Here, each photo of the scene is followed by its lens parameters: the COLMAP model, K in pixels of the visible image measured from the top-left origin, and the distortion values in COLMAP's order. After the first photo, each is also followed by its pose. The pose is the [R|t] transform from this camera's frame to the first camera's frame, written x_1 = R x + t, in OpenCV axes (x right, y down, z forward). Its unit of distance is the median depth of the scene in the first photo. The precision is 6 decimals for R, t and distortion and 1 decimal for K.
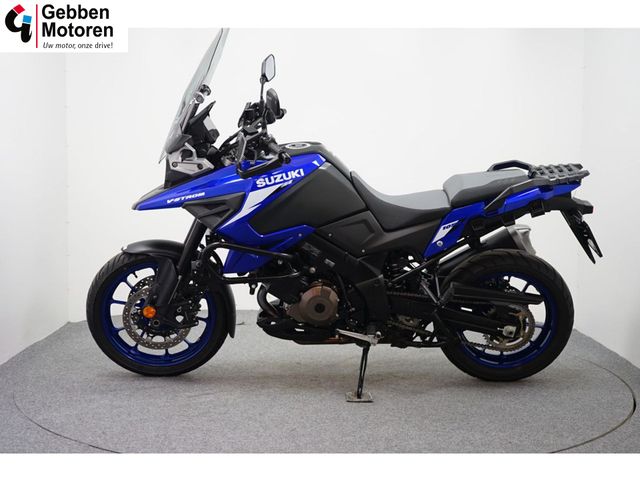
lens RADIAL K [[913.9, 0, 320.0], [0, 913.9, 240.0], [0, 0, 1]] dist [-0.004461, -0.008260]
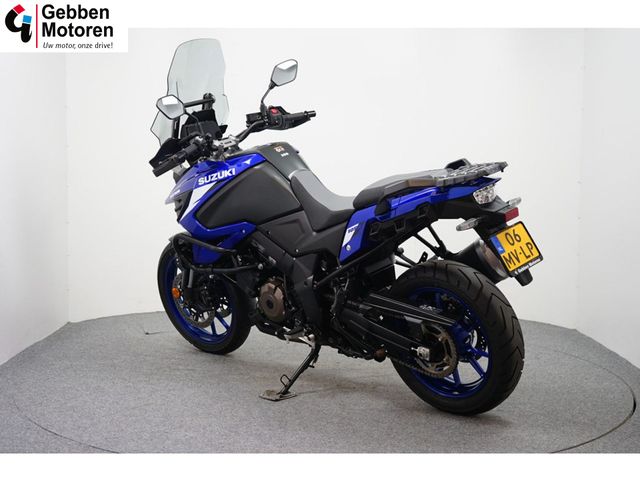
lens RADIAL K [[913.9, 0, 320.0], [0, 913.9, 240.0], [0, 0, 1]] dist [-0.004461, -0.008260]
pose [[0.722394, 0.052158, -0.689511, 0.750795], [-0.055666, 0.998301, 0.017196, -0.018230], [0.689237, 0.025960, 0.724071, 0.297610]]
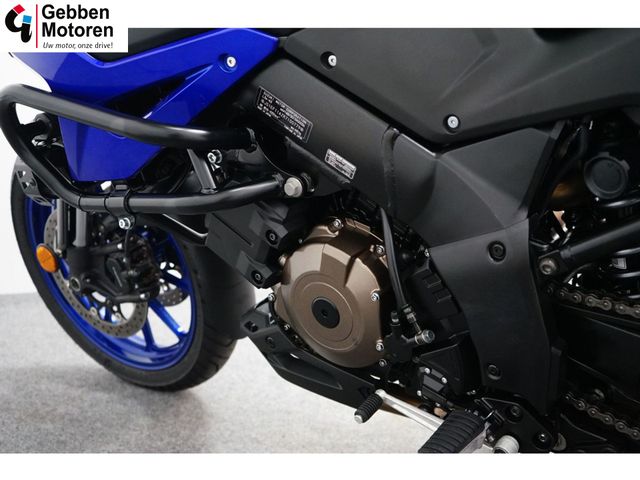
lens RADIAL K [[716.5, 0, 320.0], [0, 716.5, 240.0], [0, 0, 1]] dist [0.006181, 0.004378]
pose [[0.788729, 0.099486, -0.606638, 0.141998], [-0.038000, 0.992821, 0.113412, 0.023337], [0.613566, -0.066399, 0.786847, 0.820370]]
